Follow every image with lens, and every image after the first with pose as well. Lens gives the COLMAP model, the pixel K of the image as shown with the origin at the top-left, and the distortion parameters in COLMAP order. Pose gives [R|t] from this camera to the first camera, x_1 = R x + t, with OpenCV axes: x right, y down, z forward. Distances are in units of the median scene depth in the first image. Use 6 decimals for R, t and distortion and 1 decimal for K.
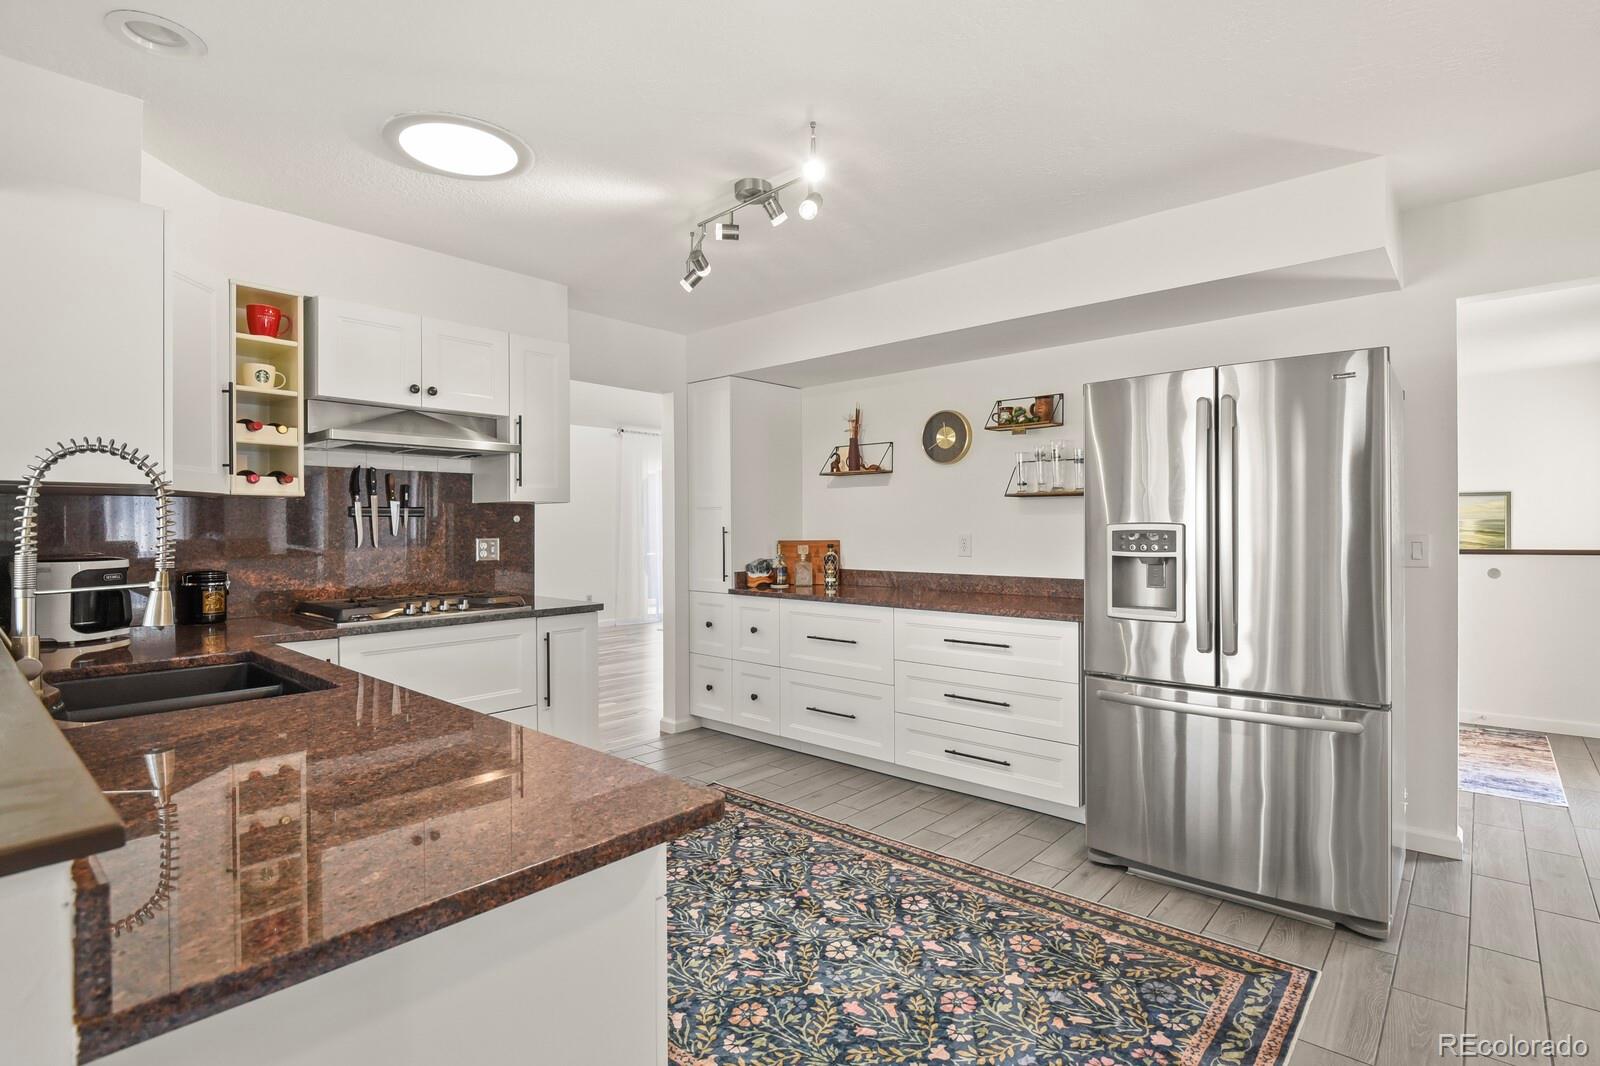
lens RADIAL K [[780.9, 0, 813.8], [0, 780.9, 528.4], [0, 0, 1]] dist [-0.006087, -0.004320]
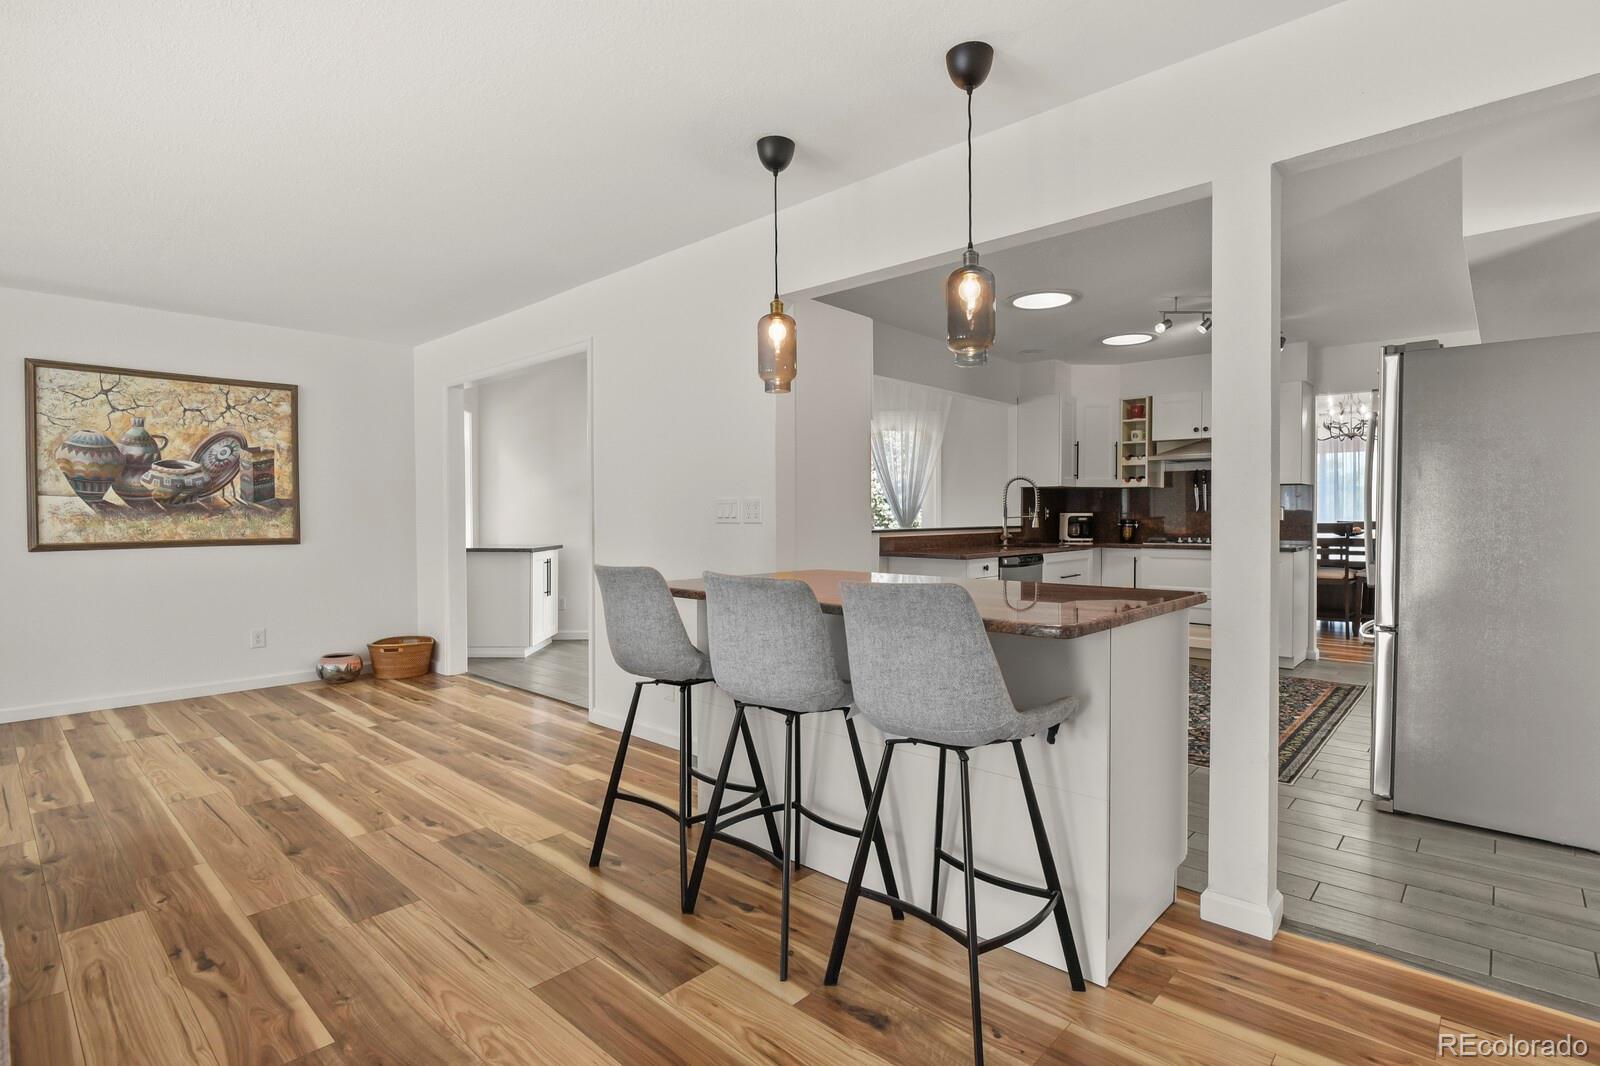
lens RADIAL K [[780.9, 0, 800.4], [0, 780.9, 531.3], [0, 0, 1]] dist [-0.006087, -0.004320]
pose [[-0.034803, 0.029504, -0.998959, 1.510670], [-0.003956, 0.999552, 0.029659, 0.022444], [0.999386, 0.004984, -0.034670, 0.076713]]
